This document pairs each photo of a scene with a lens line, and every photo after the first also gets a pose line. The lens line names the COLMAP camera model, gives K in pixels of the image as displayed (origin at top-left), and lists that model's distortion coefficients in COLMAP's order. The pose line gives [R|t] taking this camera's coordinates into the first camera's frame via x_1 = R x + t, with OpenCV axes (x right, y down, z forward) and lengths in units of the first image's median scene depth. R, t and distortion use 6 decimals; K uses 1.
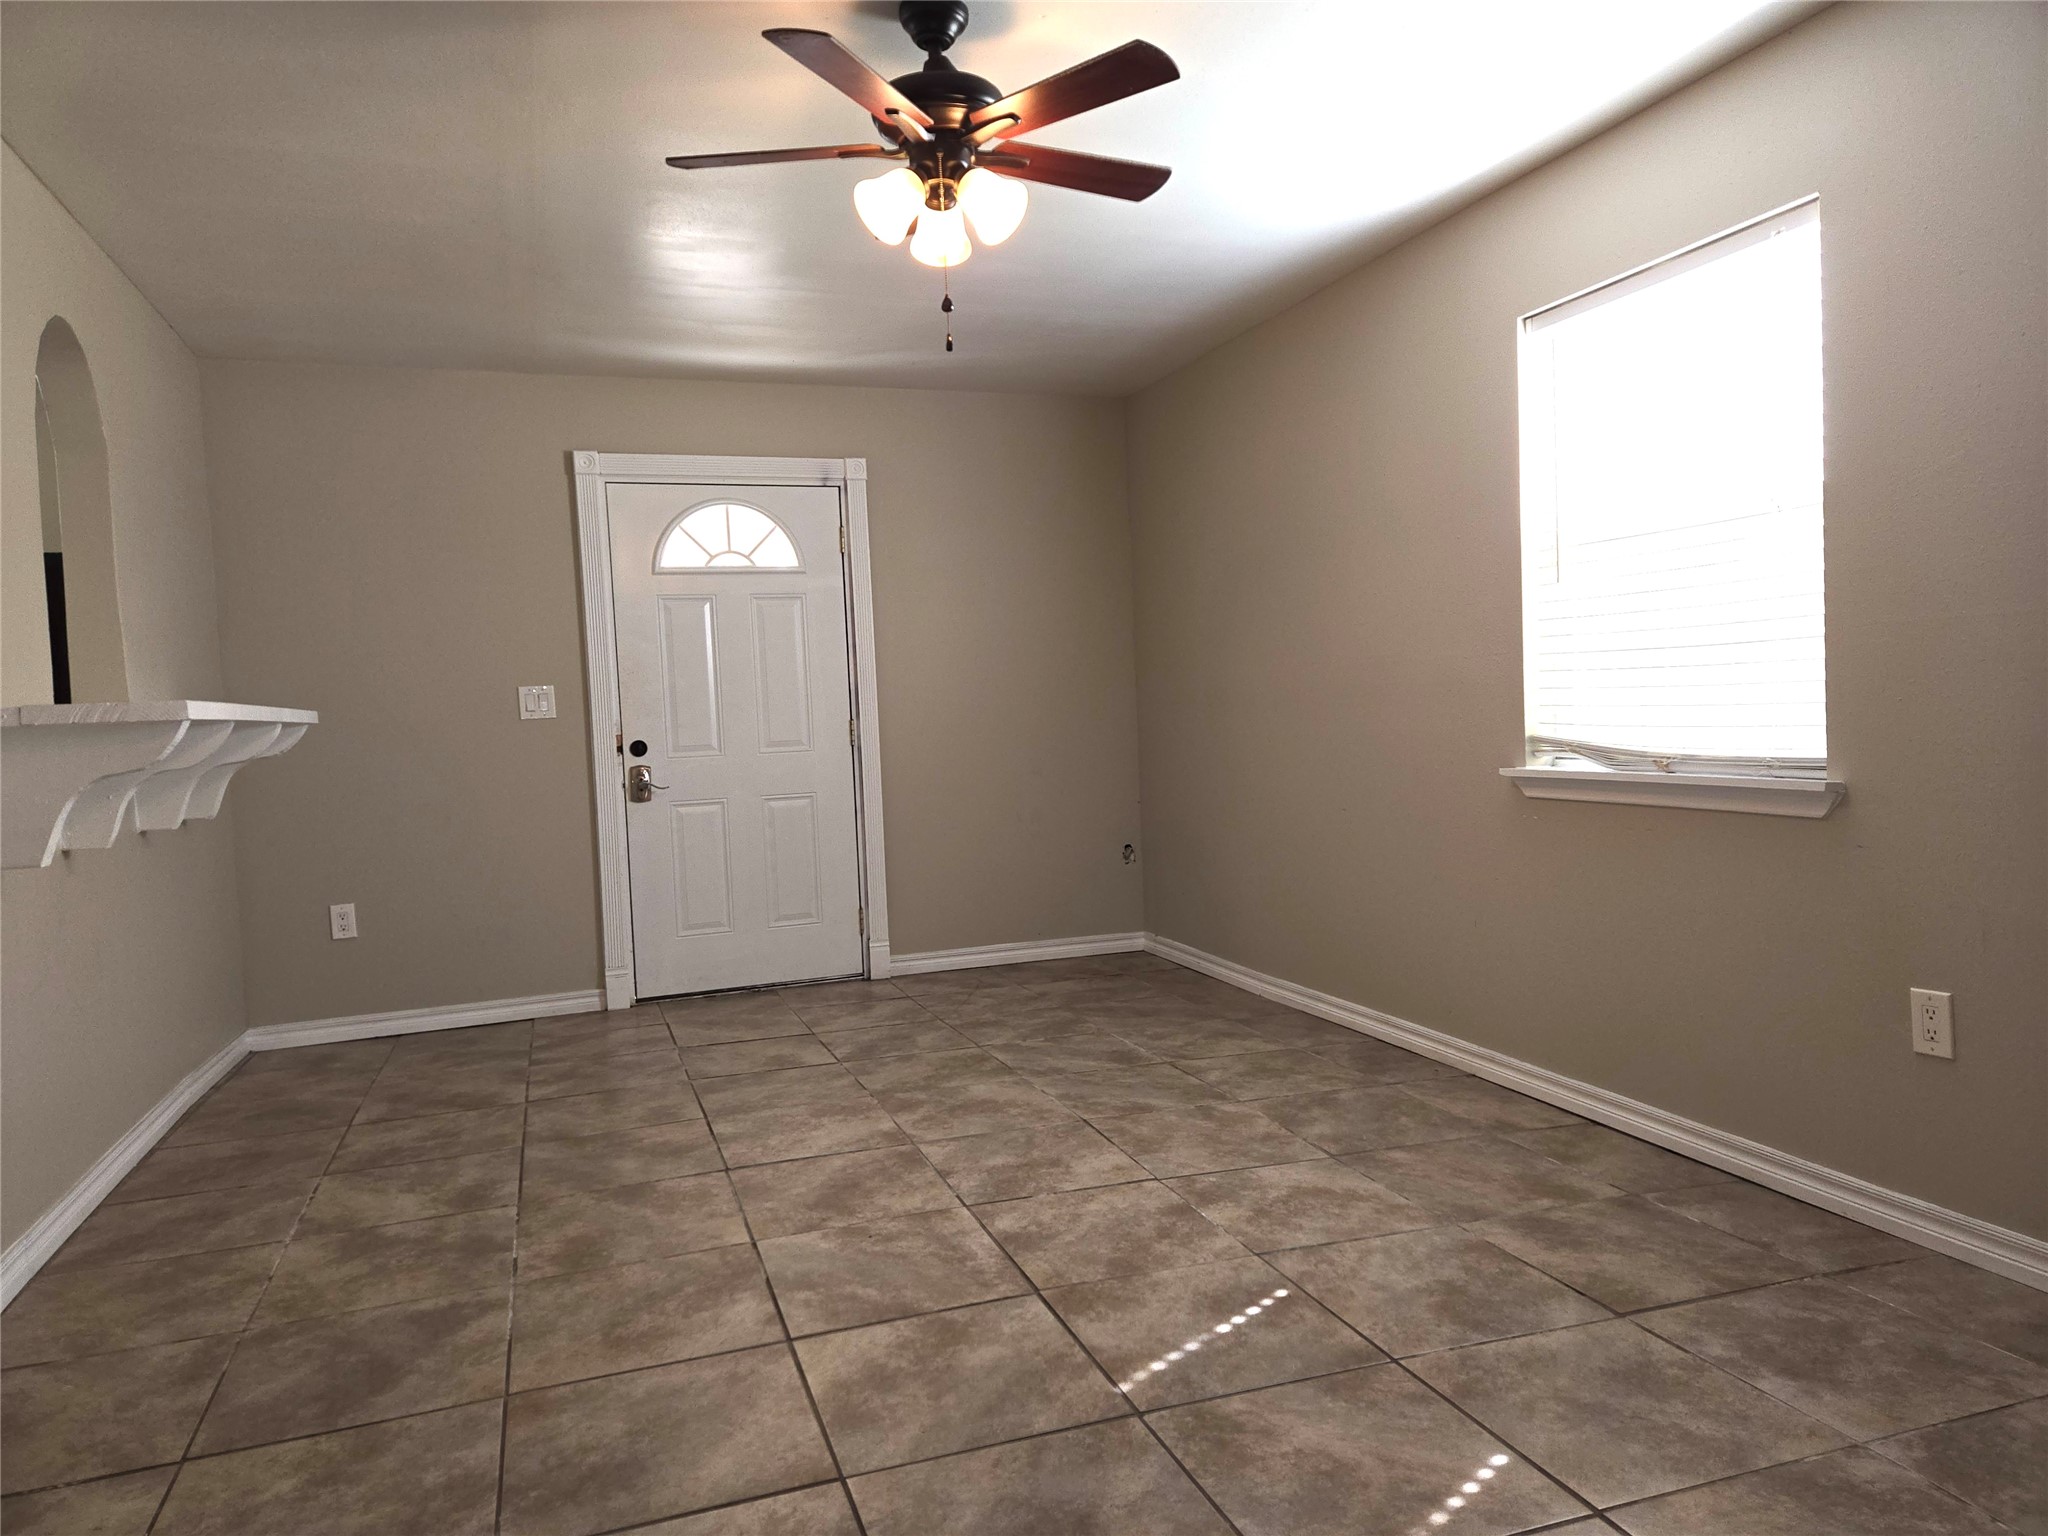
lens RADIAL K [[1372.8, 0, 1013.9], [0, 1372.8, 771.7], [0, 0, 1]] dist [0.102276, -0.089376]
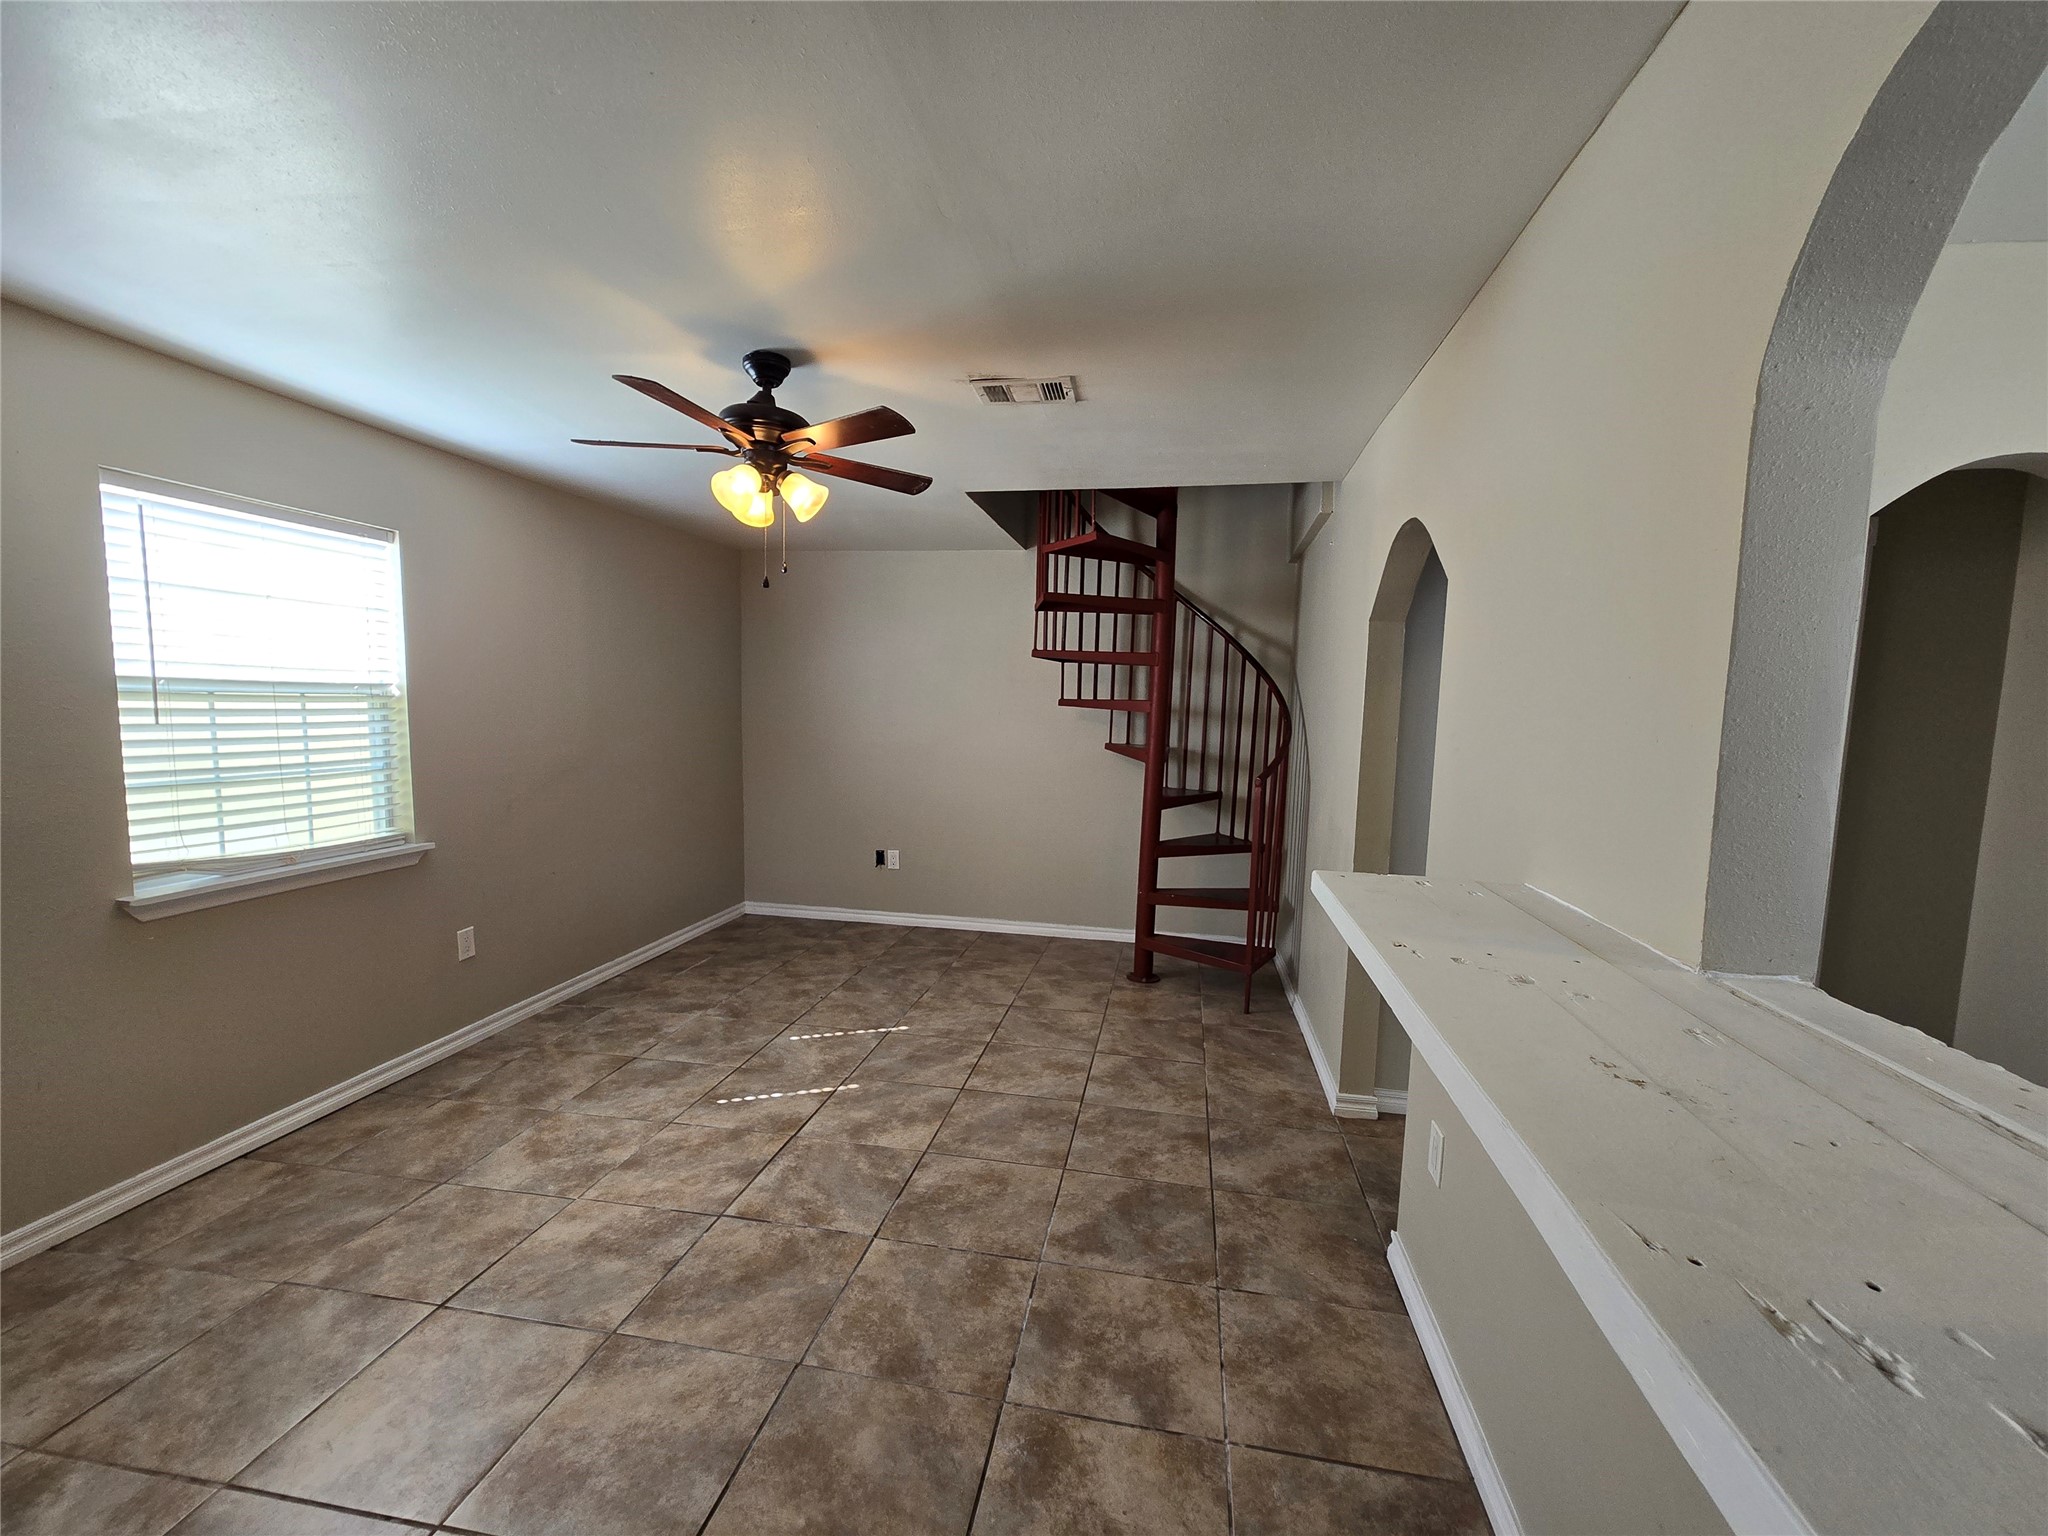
lens RADIAL K [[836.1, 0, 1025.3], [0, 836.1, 784.3], [0, 0, 1]] dist [-0.000742, 0.003246]
pose [[-0.872357, -0.027158, 0.488114, -0.674078], [0.036090, 0.992154, 0.119702, -0.176551], [-0.487535, 0.122039, -0.864532, 1.529809]]
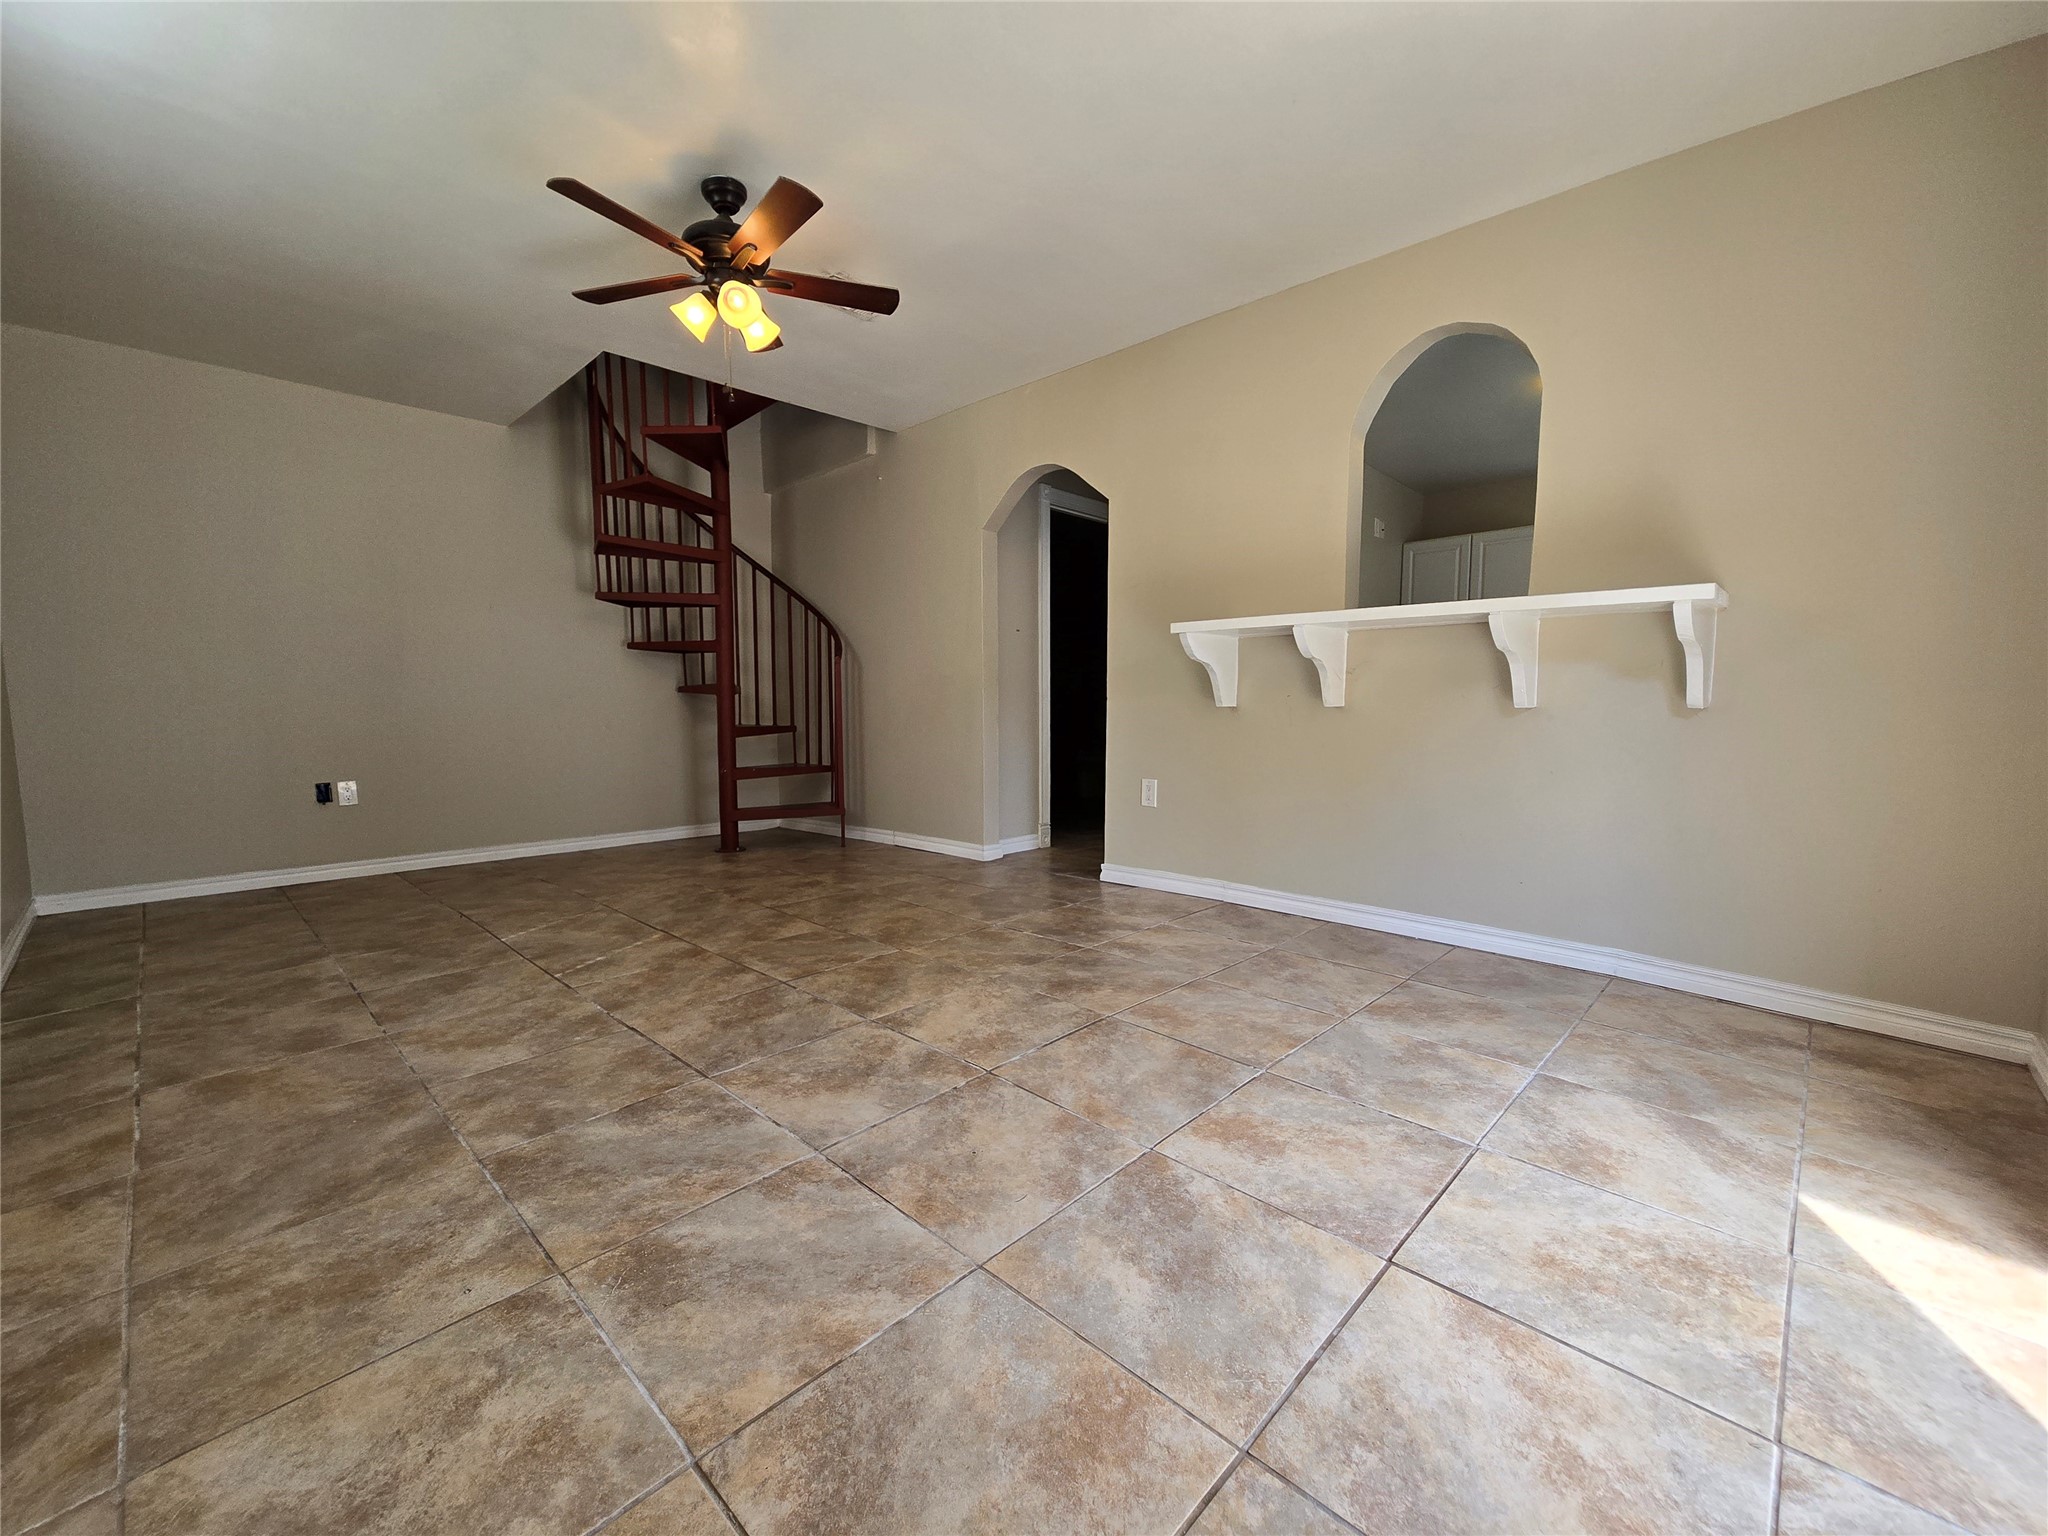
lens RADIAL K [[836.1, 0, 1025.3], [0, 836.1, 784.3], [0, 0, 1]] dist [-0.000742, 0.003246]
pose [[-0.887572, 0.088685, -0.452053, 0.117023], [0.017010, 0.986934, 0.160222, -0.019427], [0.460356, 0.134519, -0.877483, 1.884492]]
